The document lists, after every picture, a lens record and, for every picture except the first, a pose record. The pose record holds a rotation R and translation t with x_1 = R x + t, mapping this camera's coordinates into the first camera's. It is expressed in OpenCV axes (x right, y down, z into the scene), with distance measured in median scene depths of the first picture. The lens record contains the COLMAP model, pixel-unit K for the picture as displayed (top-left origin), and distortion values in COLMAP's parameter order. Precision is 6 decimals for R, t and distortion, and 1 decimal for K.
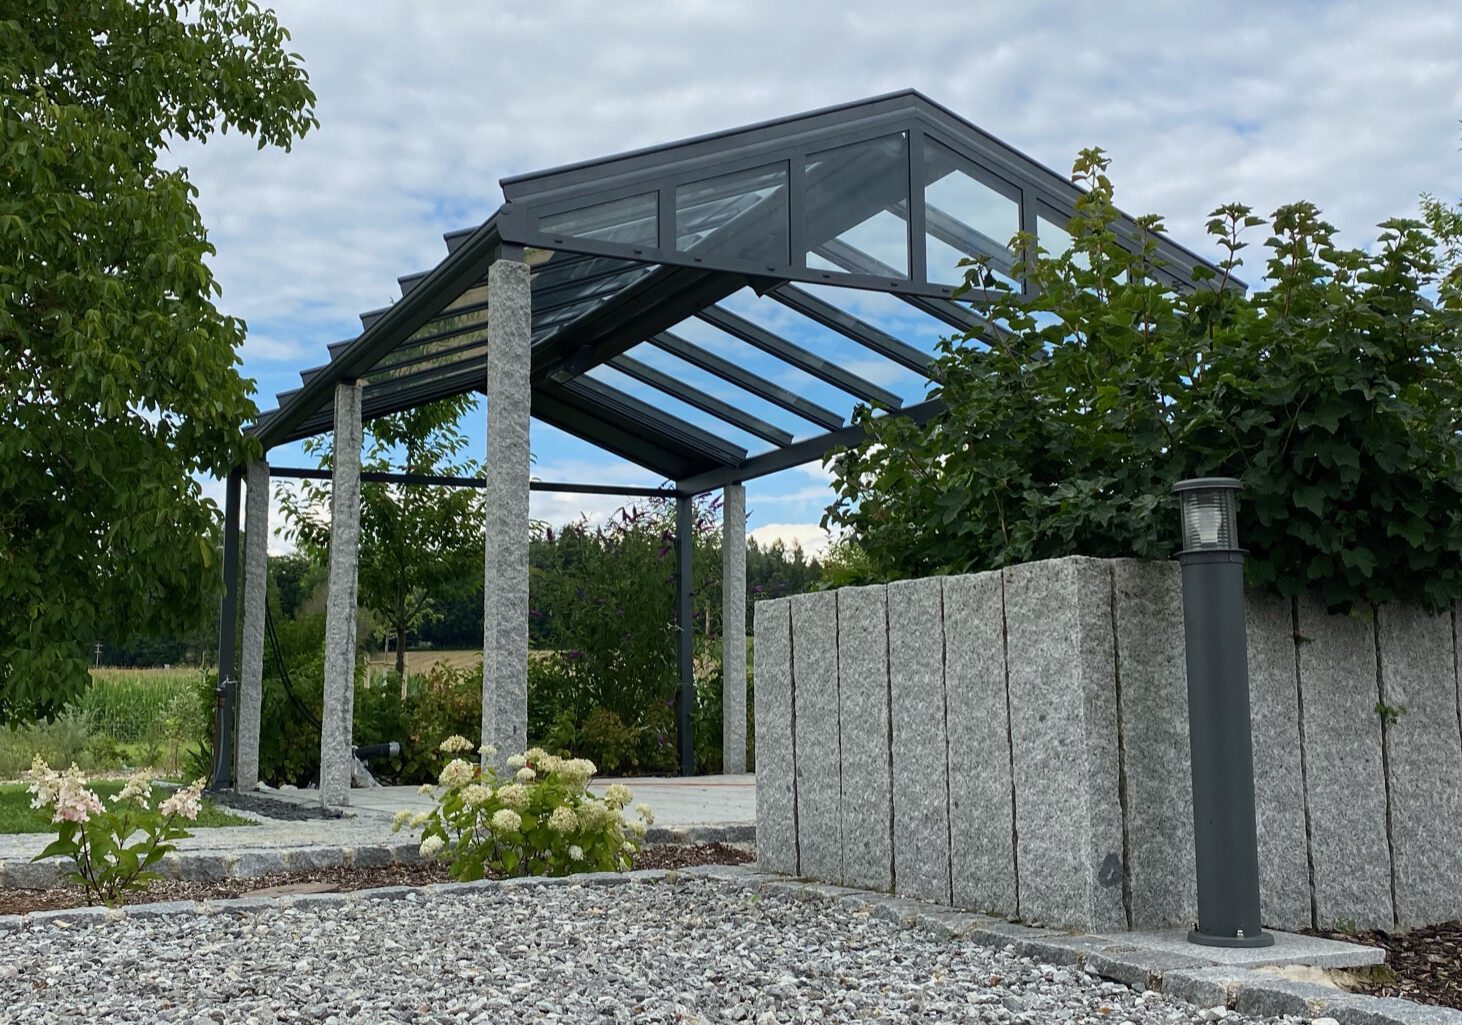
lens RADIAL K [[1538.1, 0, 742.8], [0, 1538.1, 501.7], [0, 0, 1]] dist [0.039214, 0.000000]
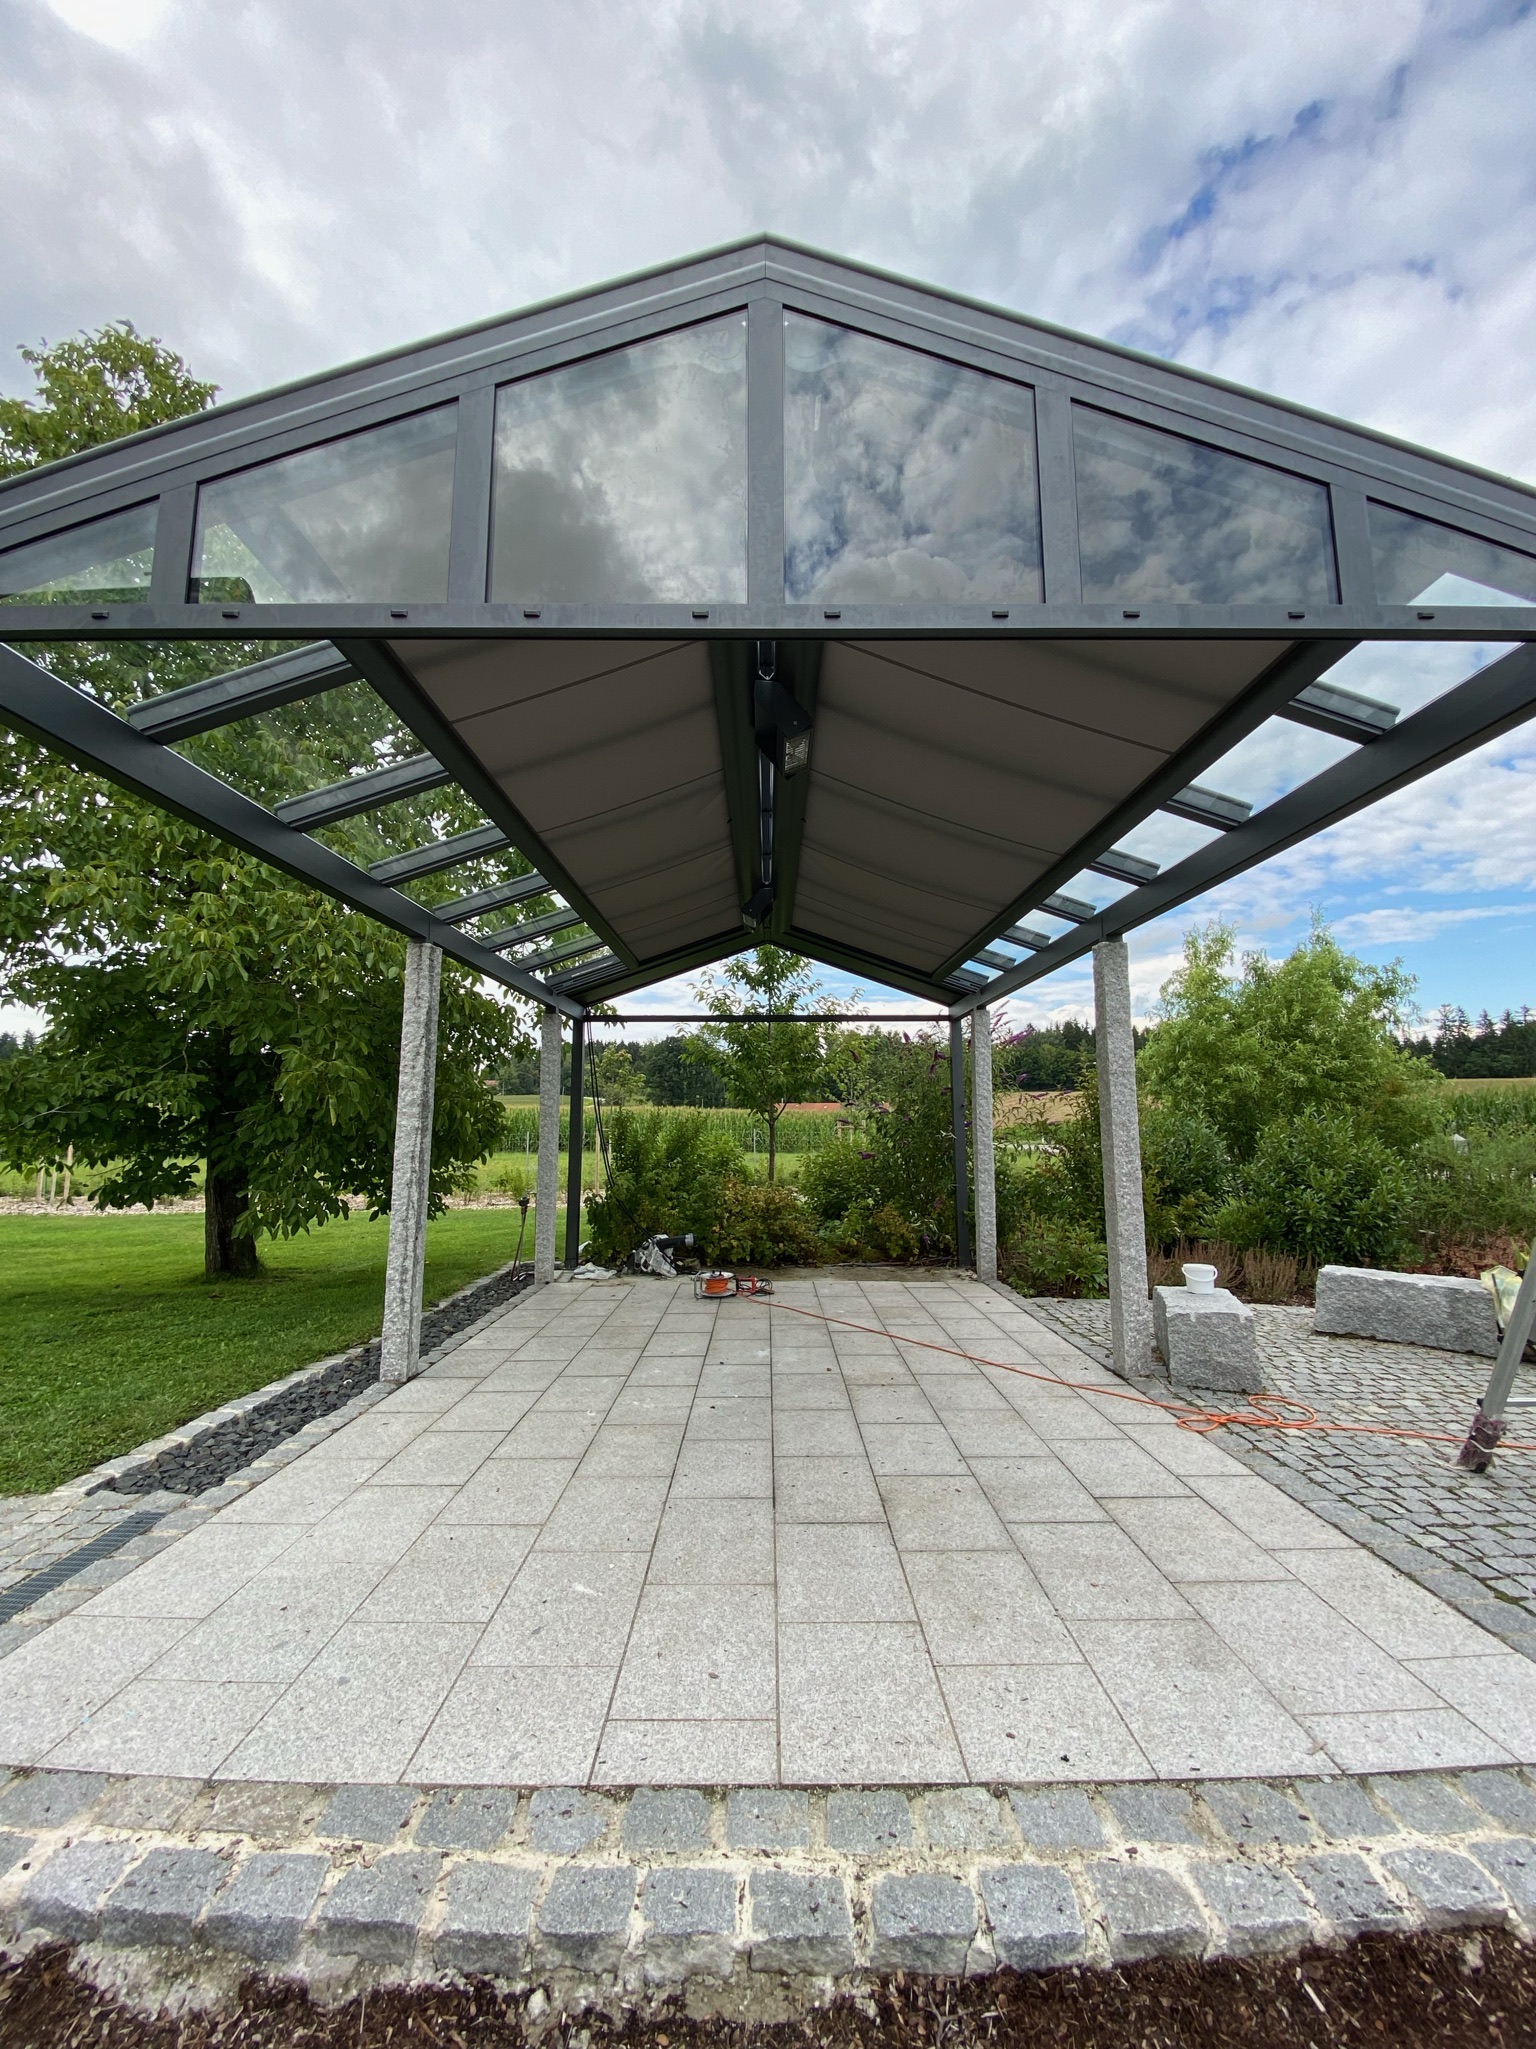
lens RADIAL K [[835.7, 0, 766.6], [0, 835.7, 1028.4], [0, 0, 1]] dist [-0.016001, -0.000829]
pose [[0.892207, -0.043349, -0.449540, 0.130094], [0.051636, 0.998647, 0.006182, -0.009387], [0.448664, -0.028728, 0.893239, 0.453477]]
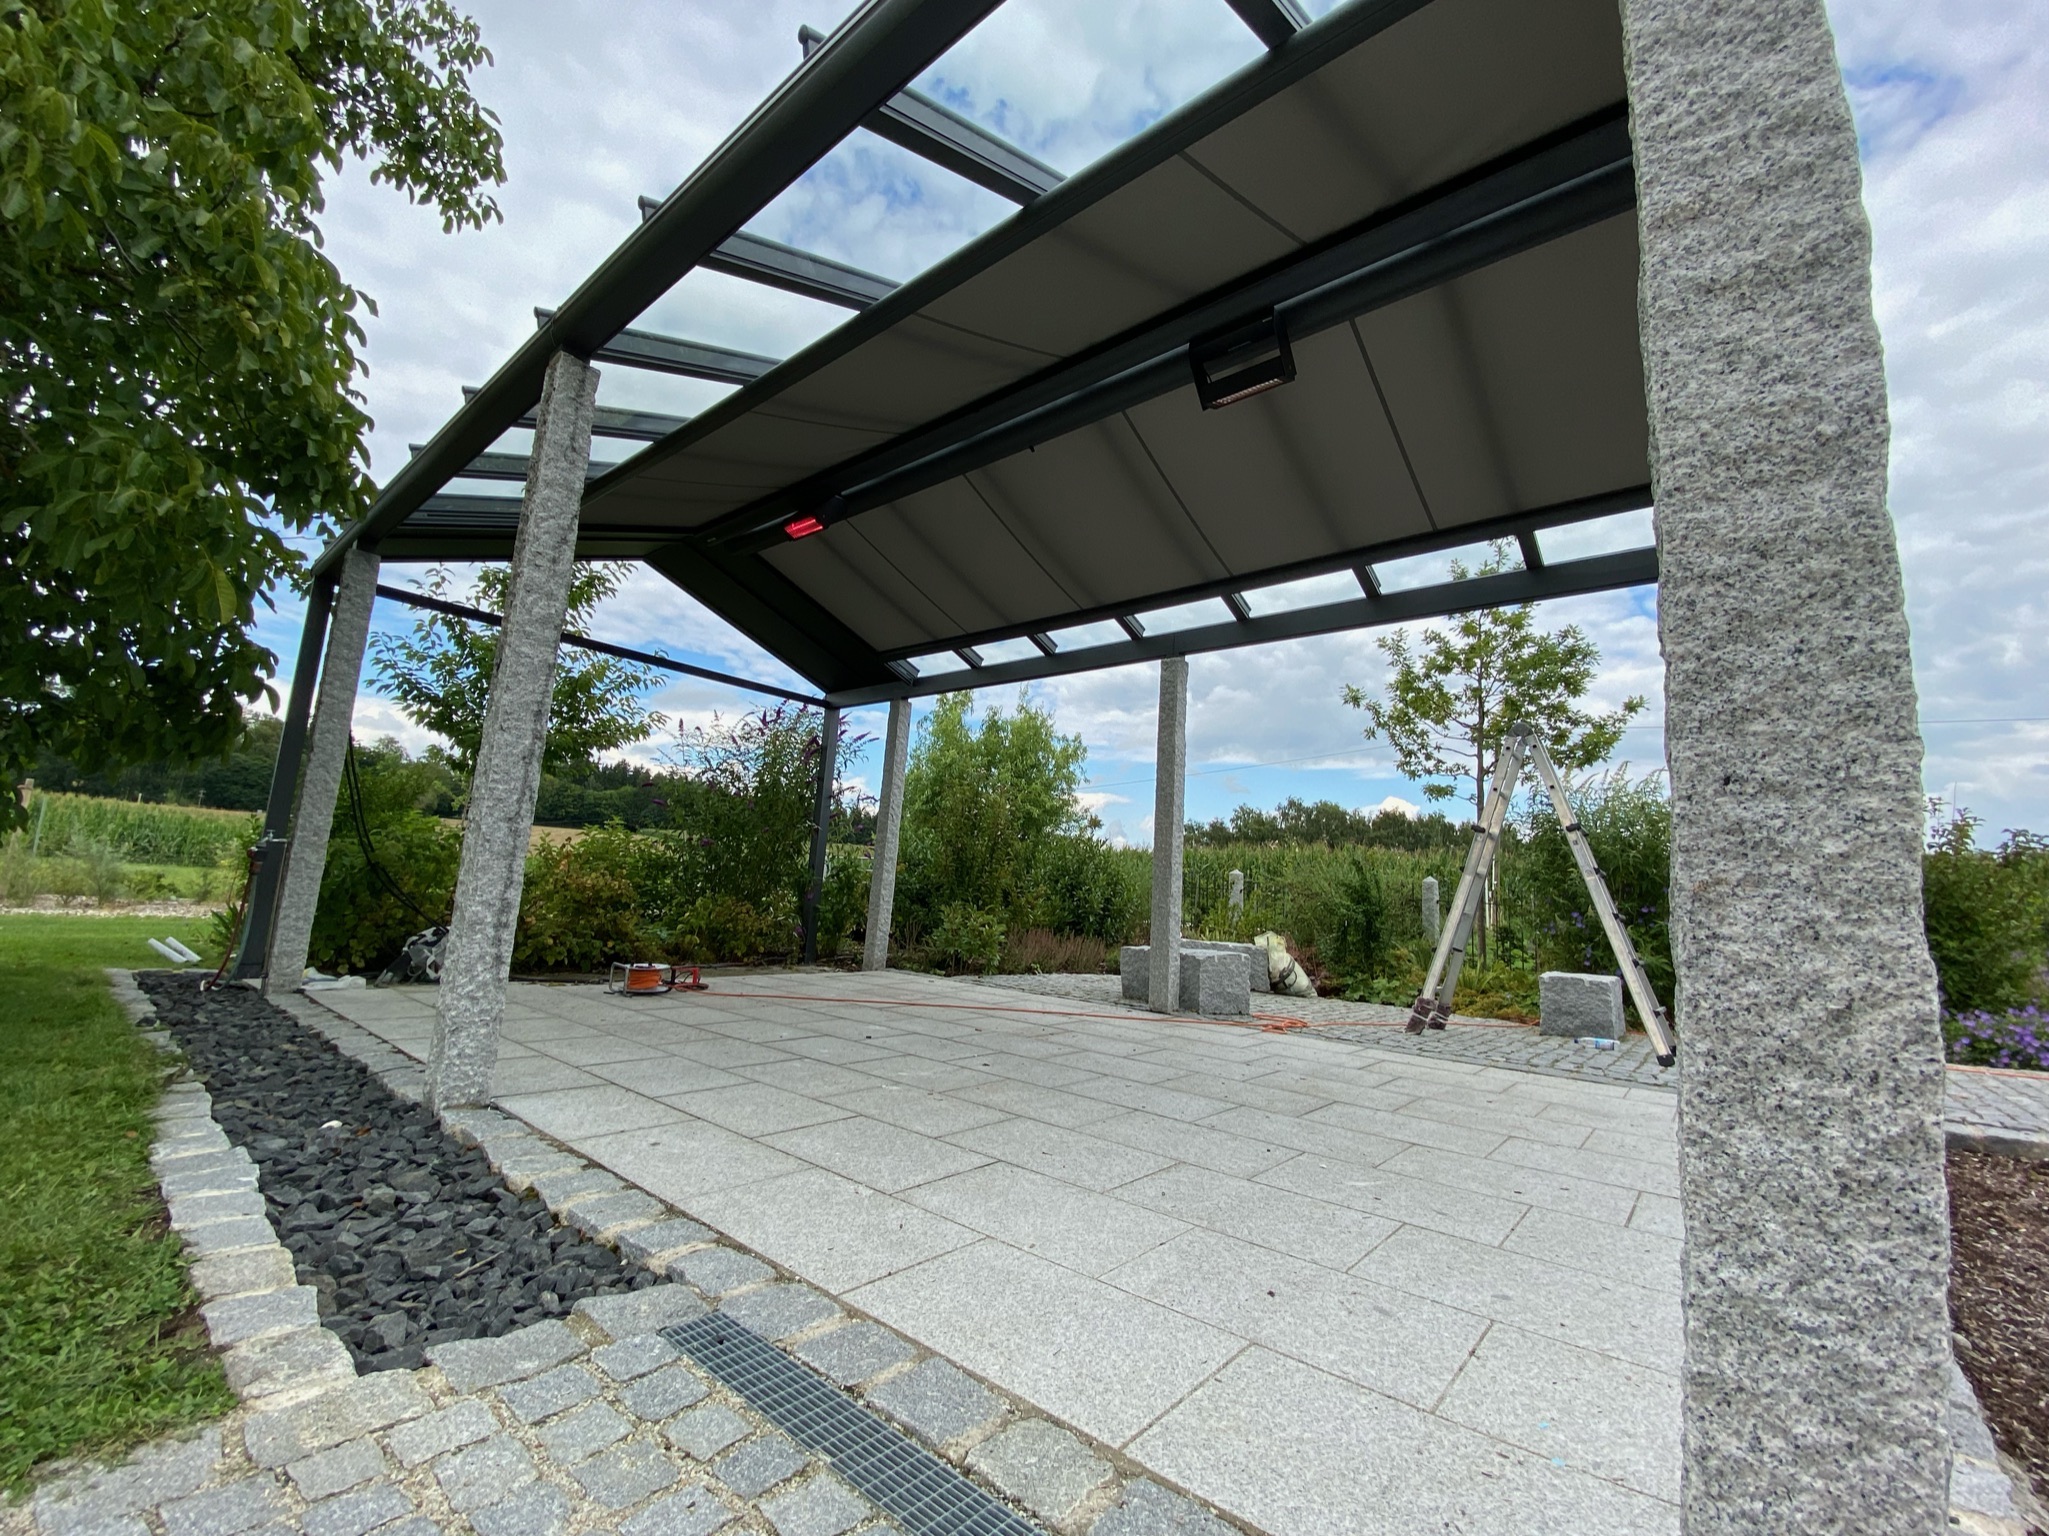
lens RADIAL K [[835.7, 0, 1028.2], [0, 835.7, 779.0], [0, 0, 1]] dist [-0.016001, -0.000829]
pose [[0.918318, 0.124337, 0.375810, -0.143872], [-0.125996, 0.991824, -0.020265, 0.047818], [-0.375257, -0.028741, 0.926475, 0.469133]]
